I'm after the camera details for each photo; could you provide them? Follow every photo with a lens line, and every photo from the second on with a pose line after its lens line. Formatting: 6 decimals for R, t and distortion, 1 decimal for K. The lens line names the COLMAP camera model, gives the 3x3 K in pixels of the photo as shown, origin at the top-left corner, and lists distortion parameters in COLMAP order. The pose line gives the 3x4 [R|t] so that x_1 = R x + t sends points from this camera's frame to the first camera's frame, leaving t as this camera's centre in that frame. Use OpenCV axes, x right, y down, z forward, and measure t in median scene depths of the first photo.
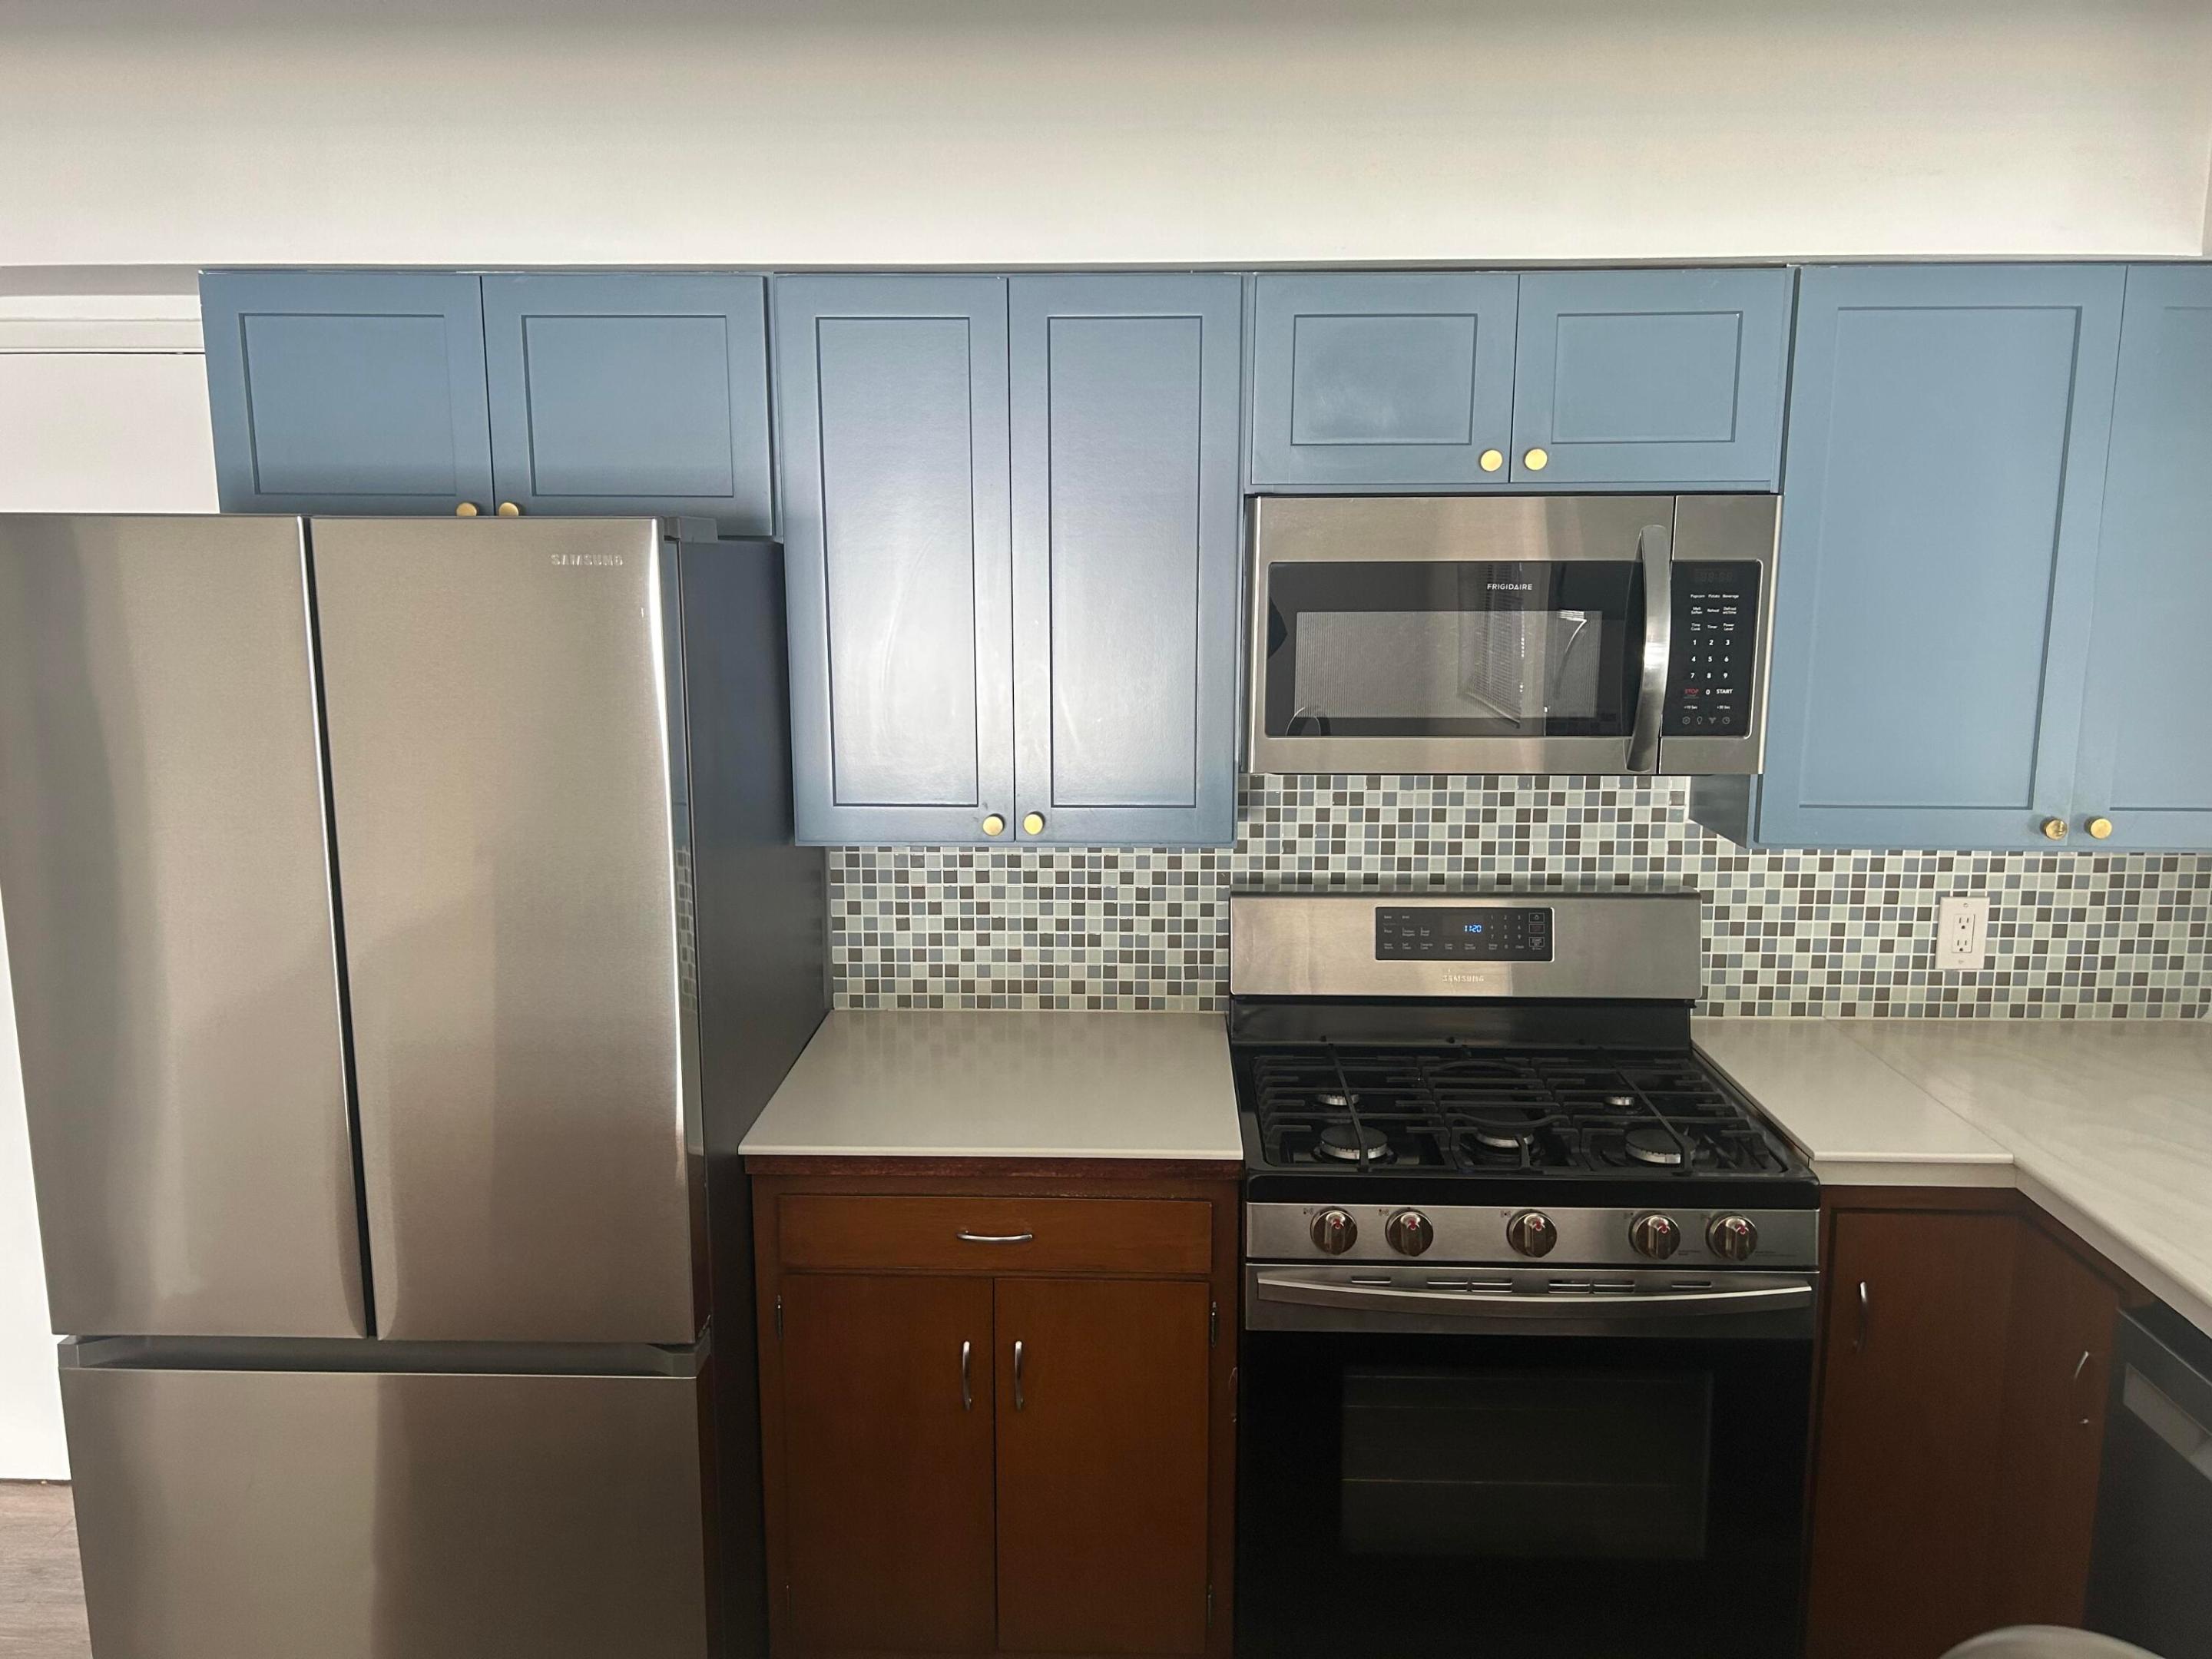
lens RADIAL K [[1661.3, 0, 1105.5], [0, 1661.3, 837.7], [0, 0, 1]] dist [0.042402, -0.059725]
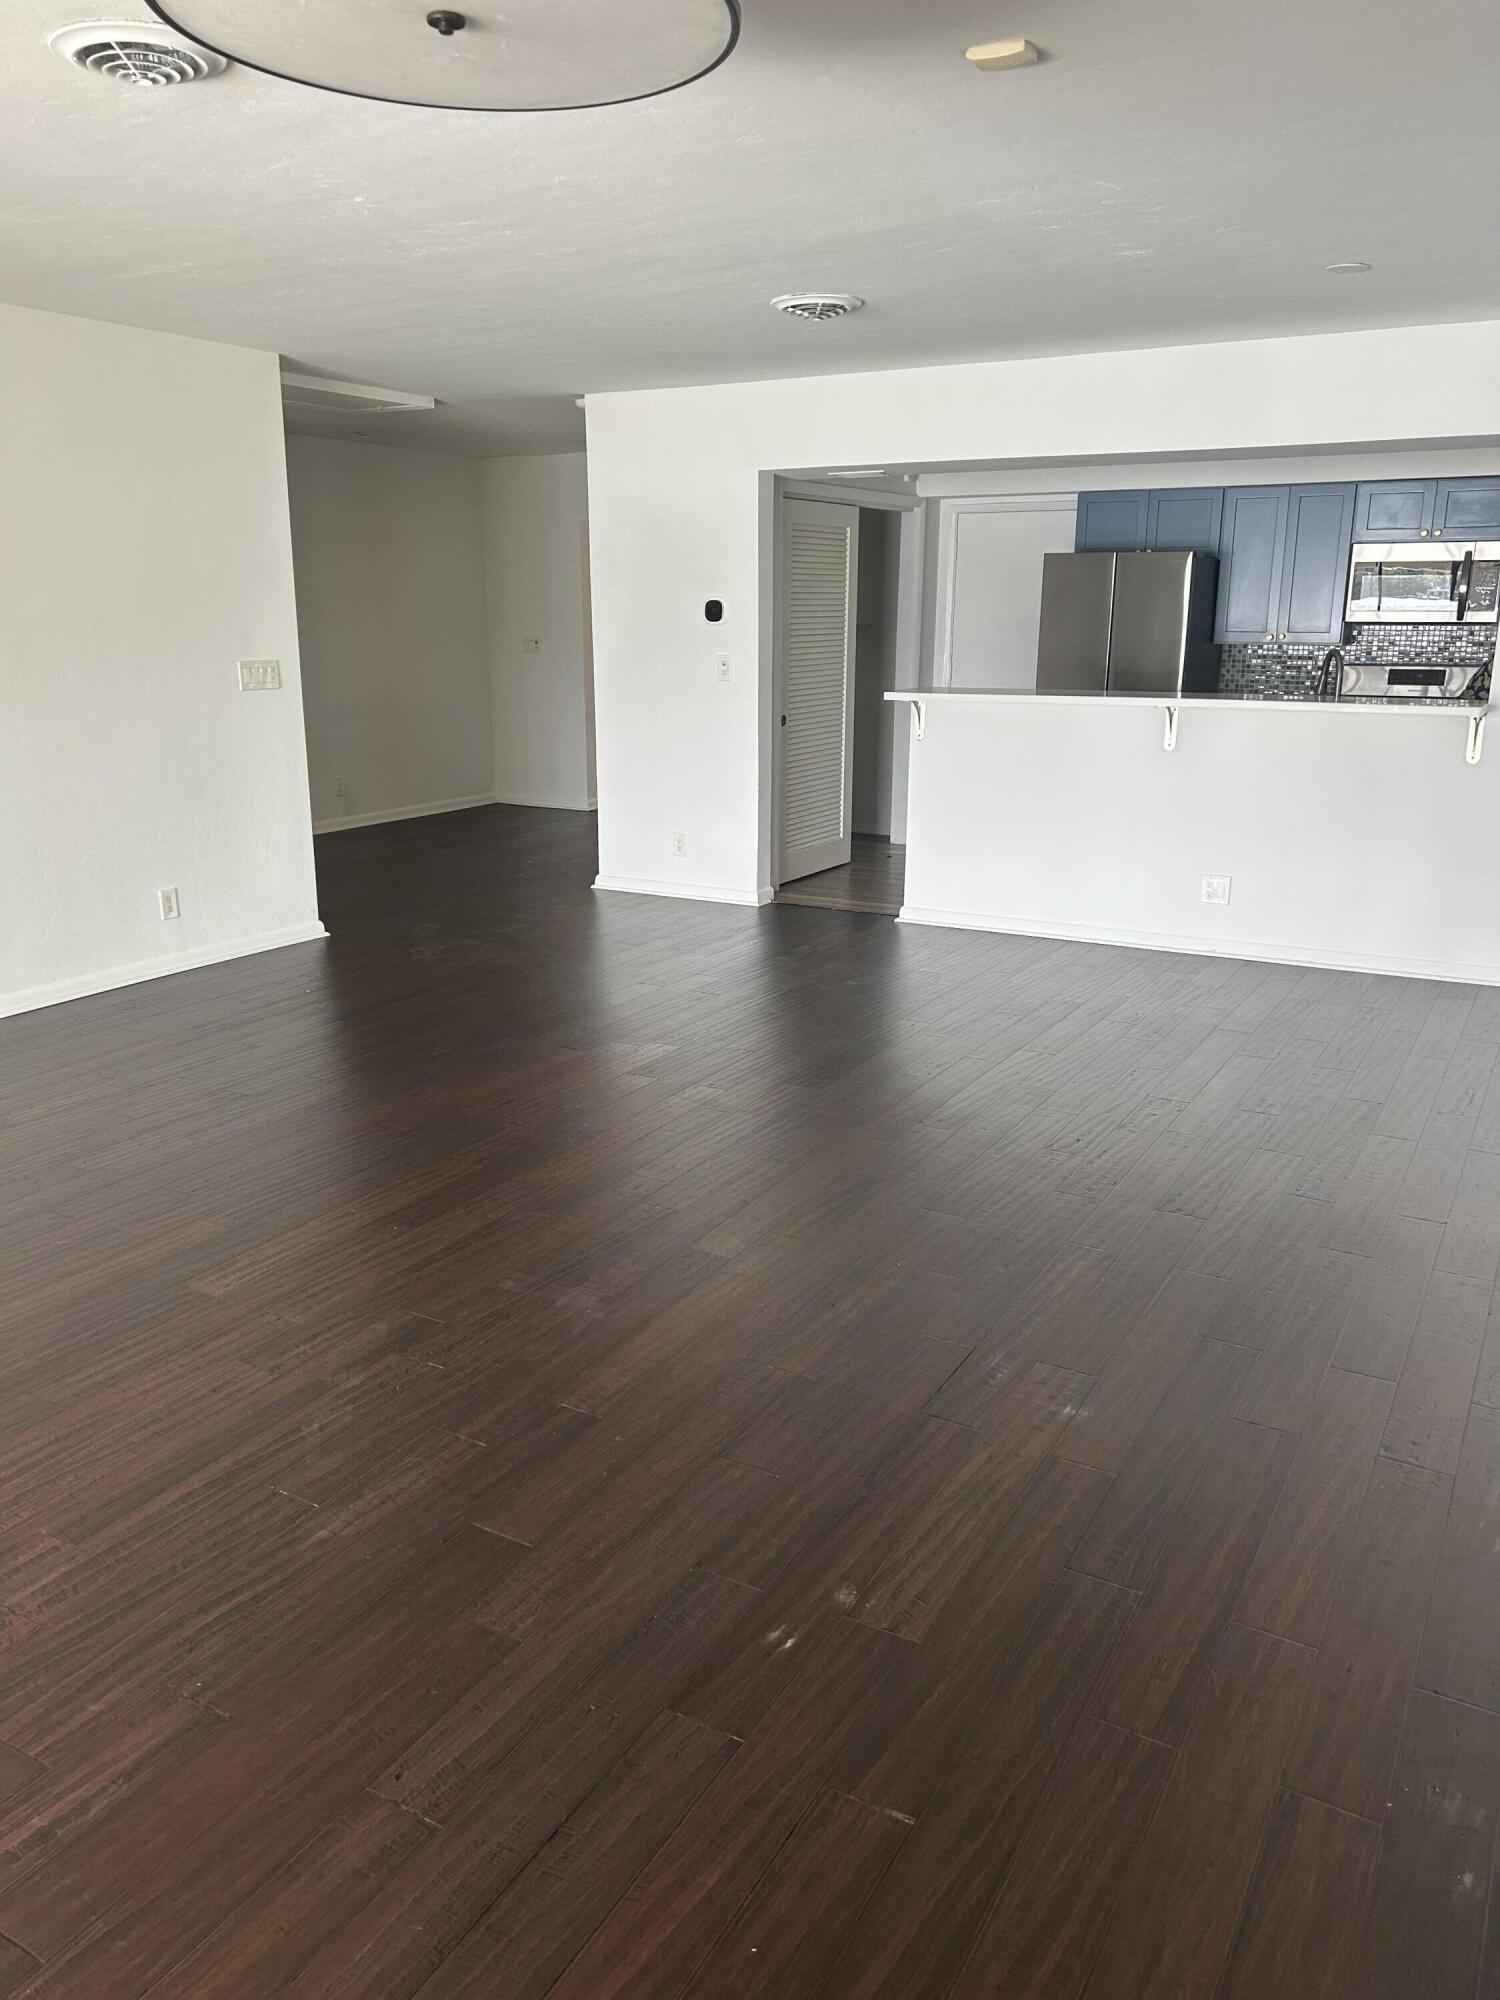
lens RADIAL K [[1502.1, 0, 751.9], [0, 1502.1, 999.2], [0, 0, 1]] dist [0.042402, -0.059725]
pose [[0.891173, 0.116763, -0.438380, 0.460712], [-0.081887, 0.991840, 0.097713, 0.543549], [0.446212, -0.051181, 0.893462, -2.487350]]
